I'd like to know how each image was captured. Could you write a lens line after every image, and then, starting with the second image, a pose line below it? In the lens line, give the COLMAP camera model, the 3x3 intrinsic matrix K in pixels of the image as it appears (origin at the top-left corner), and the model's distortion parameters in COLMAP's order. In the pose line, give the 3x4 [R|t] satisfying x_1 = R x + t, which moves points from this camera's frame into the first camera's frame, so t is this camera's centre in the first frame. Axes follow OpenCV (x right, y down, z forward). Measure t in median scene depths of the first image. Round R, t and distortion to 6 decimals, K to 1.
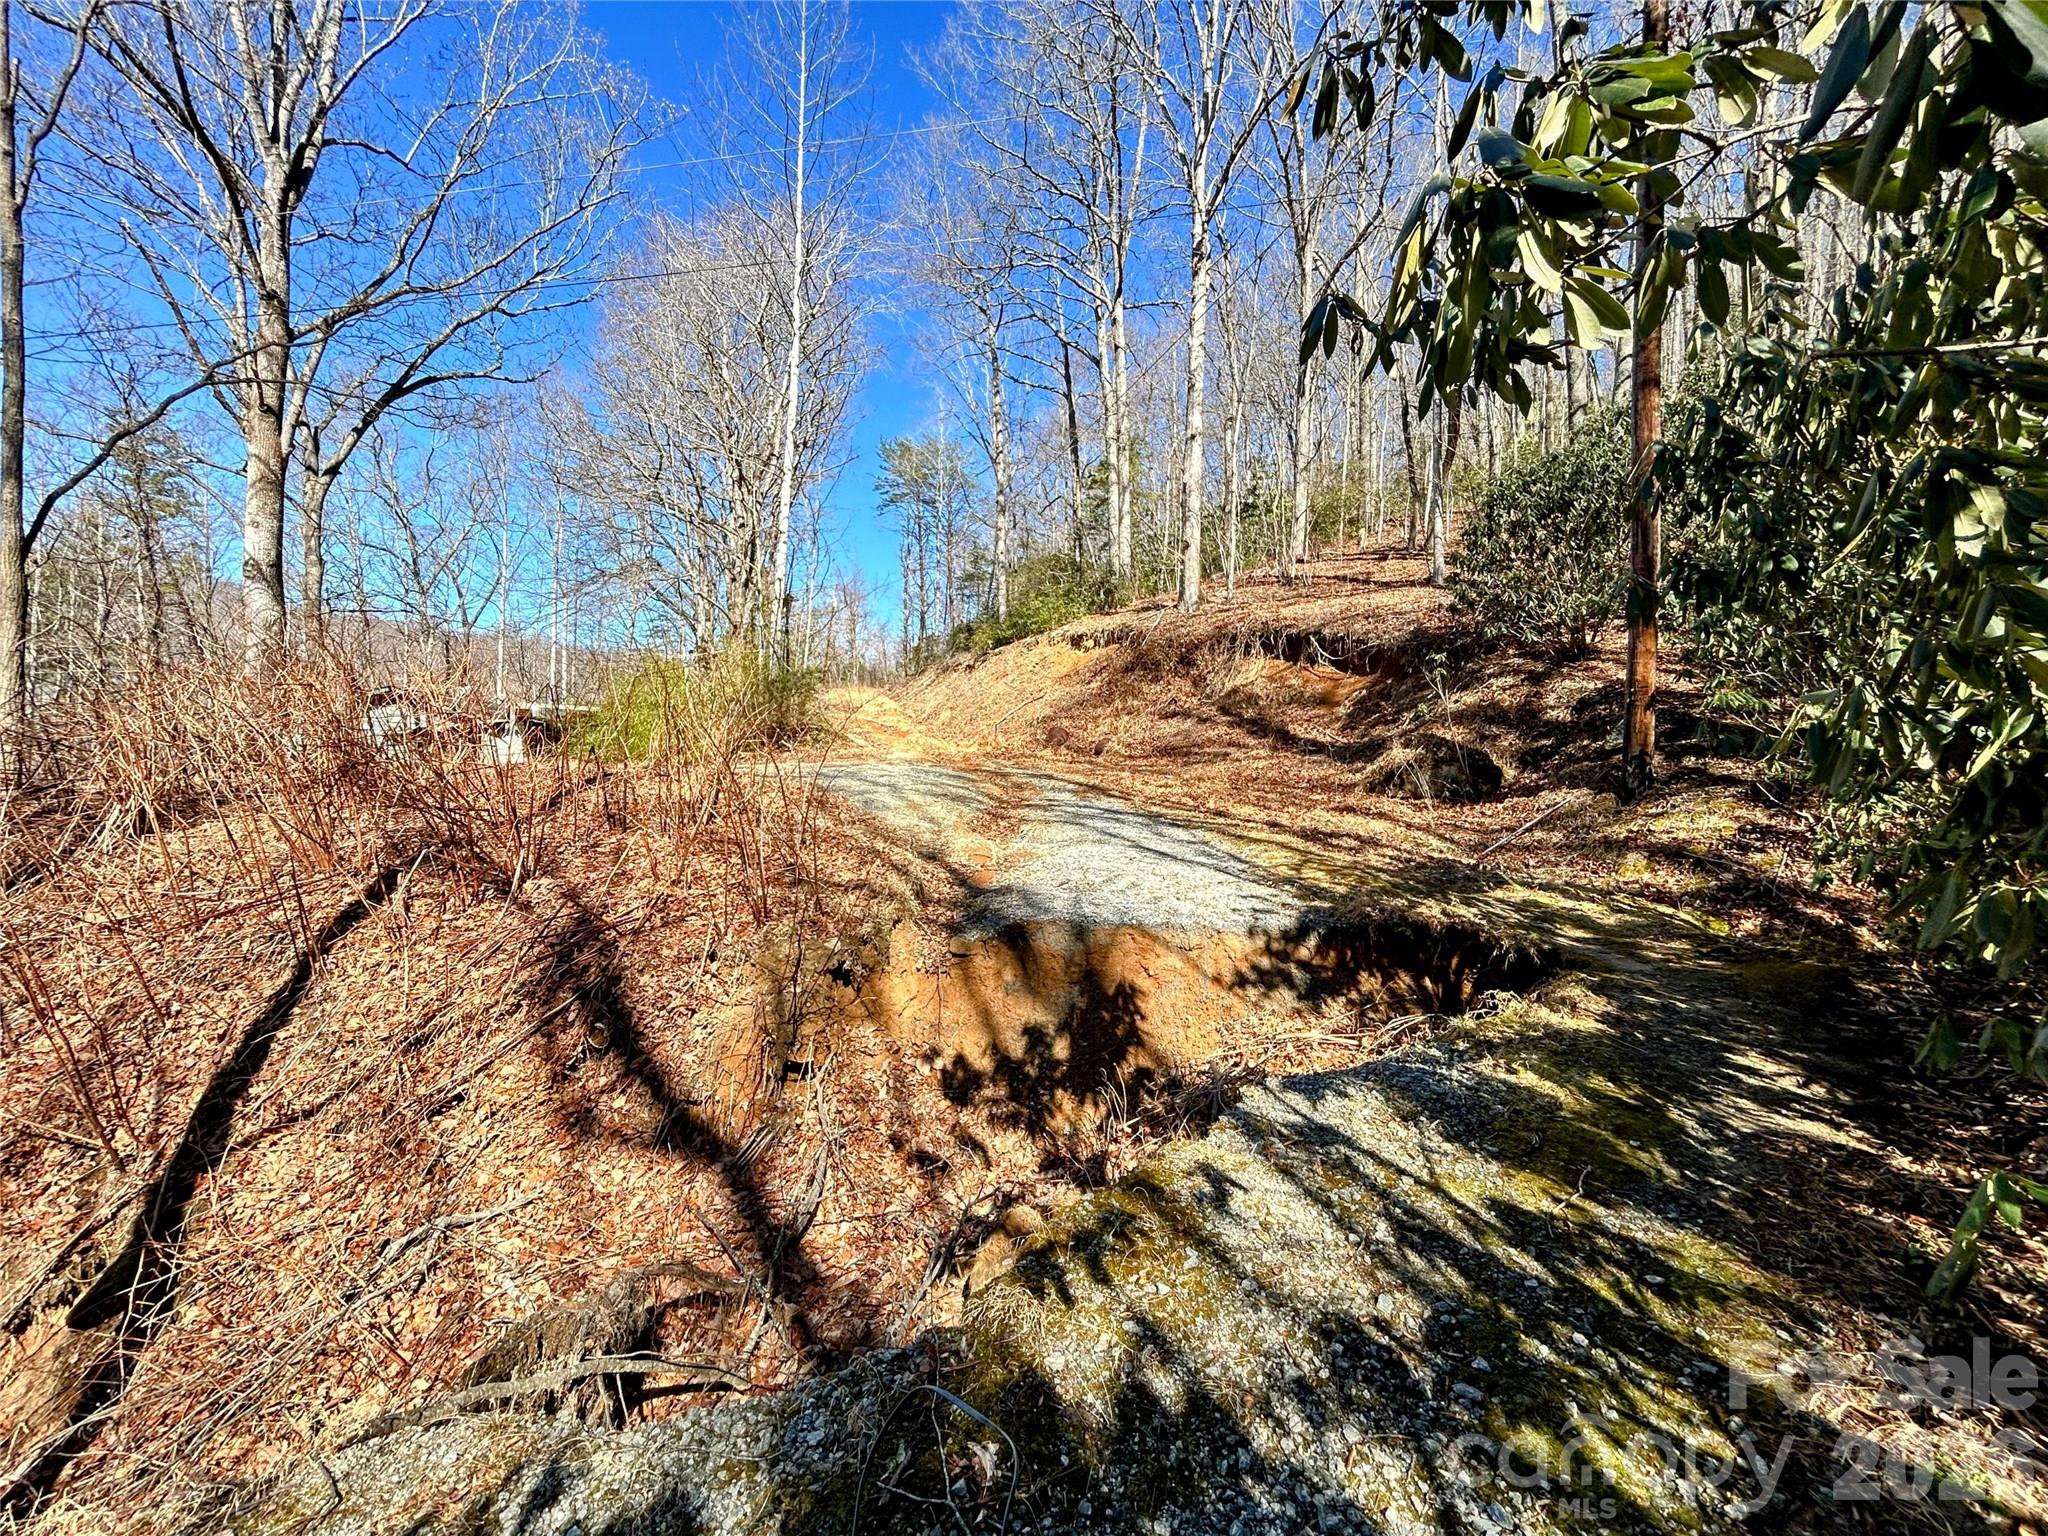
lens RADIAL K [[825.9, 0, 1026.5], [0, 825.9, 767.9], [0, 0, 1]] dist [-0.002096, 0.001599]
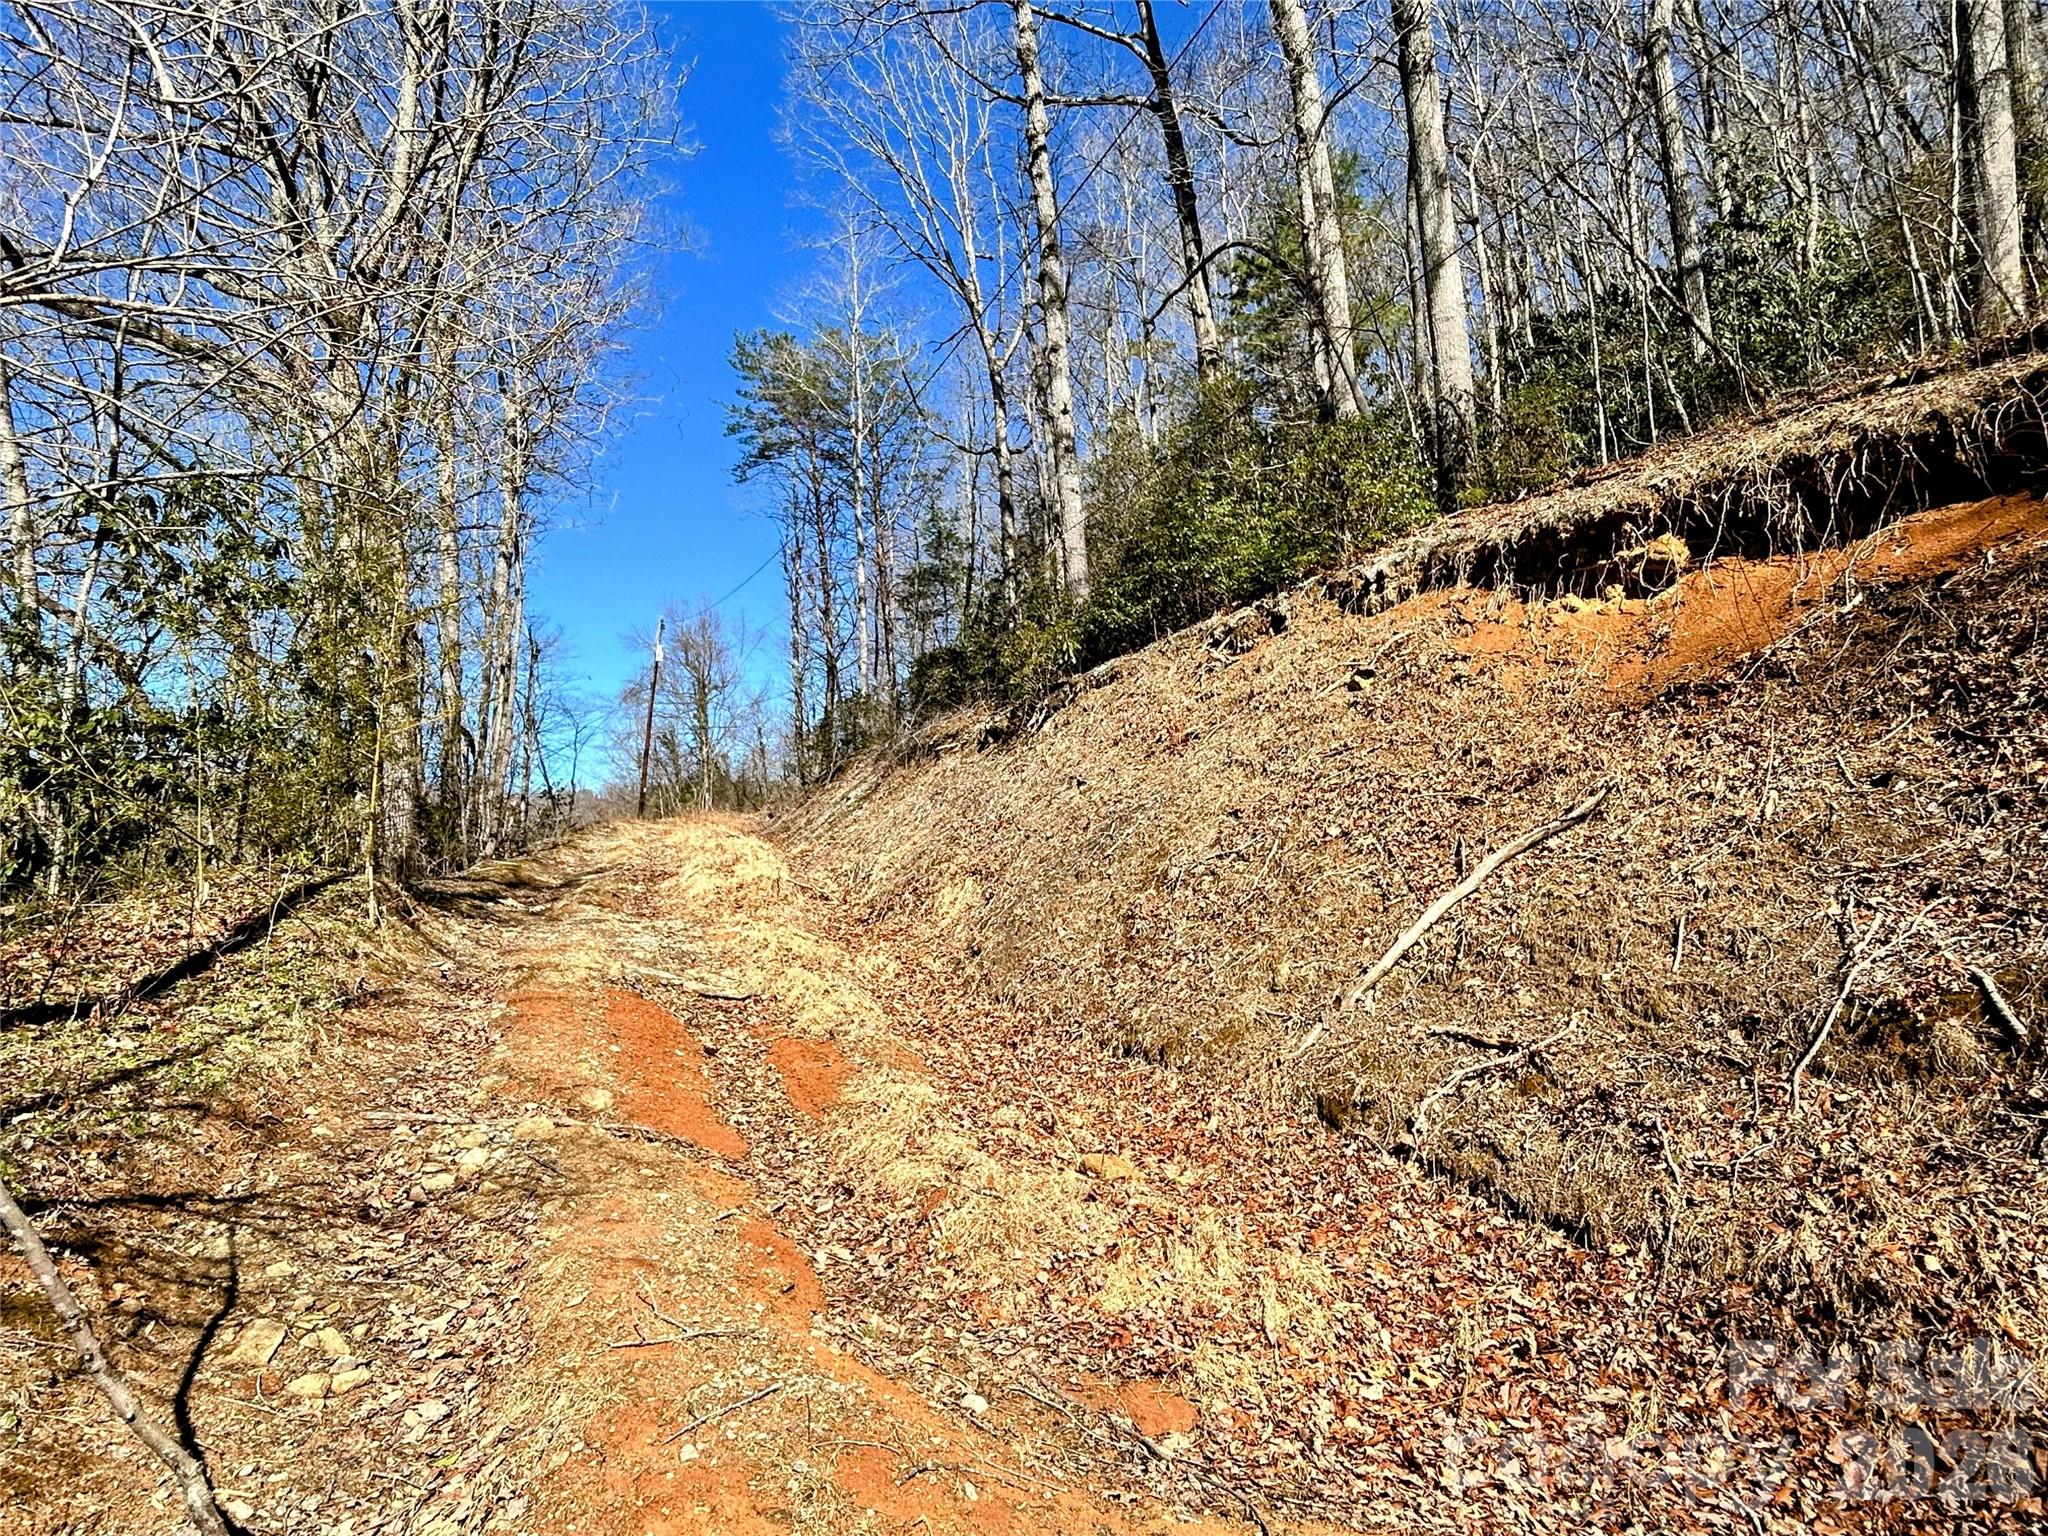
lens RADIAL K [[1135.6, 0, 1022.3], [0, 1135.6, 770.0], [0, 0, 1]] dist [-0.002896, -0.000187]
pose [[0.996880, -0.059810, 0.051505, -0.053197], [0.065616, 0.990651, -0.119608, -0.032216], [-0.043870, 0.122614, 0.991484, 0.339676]]
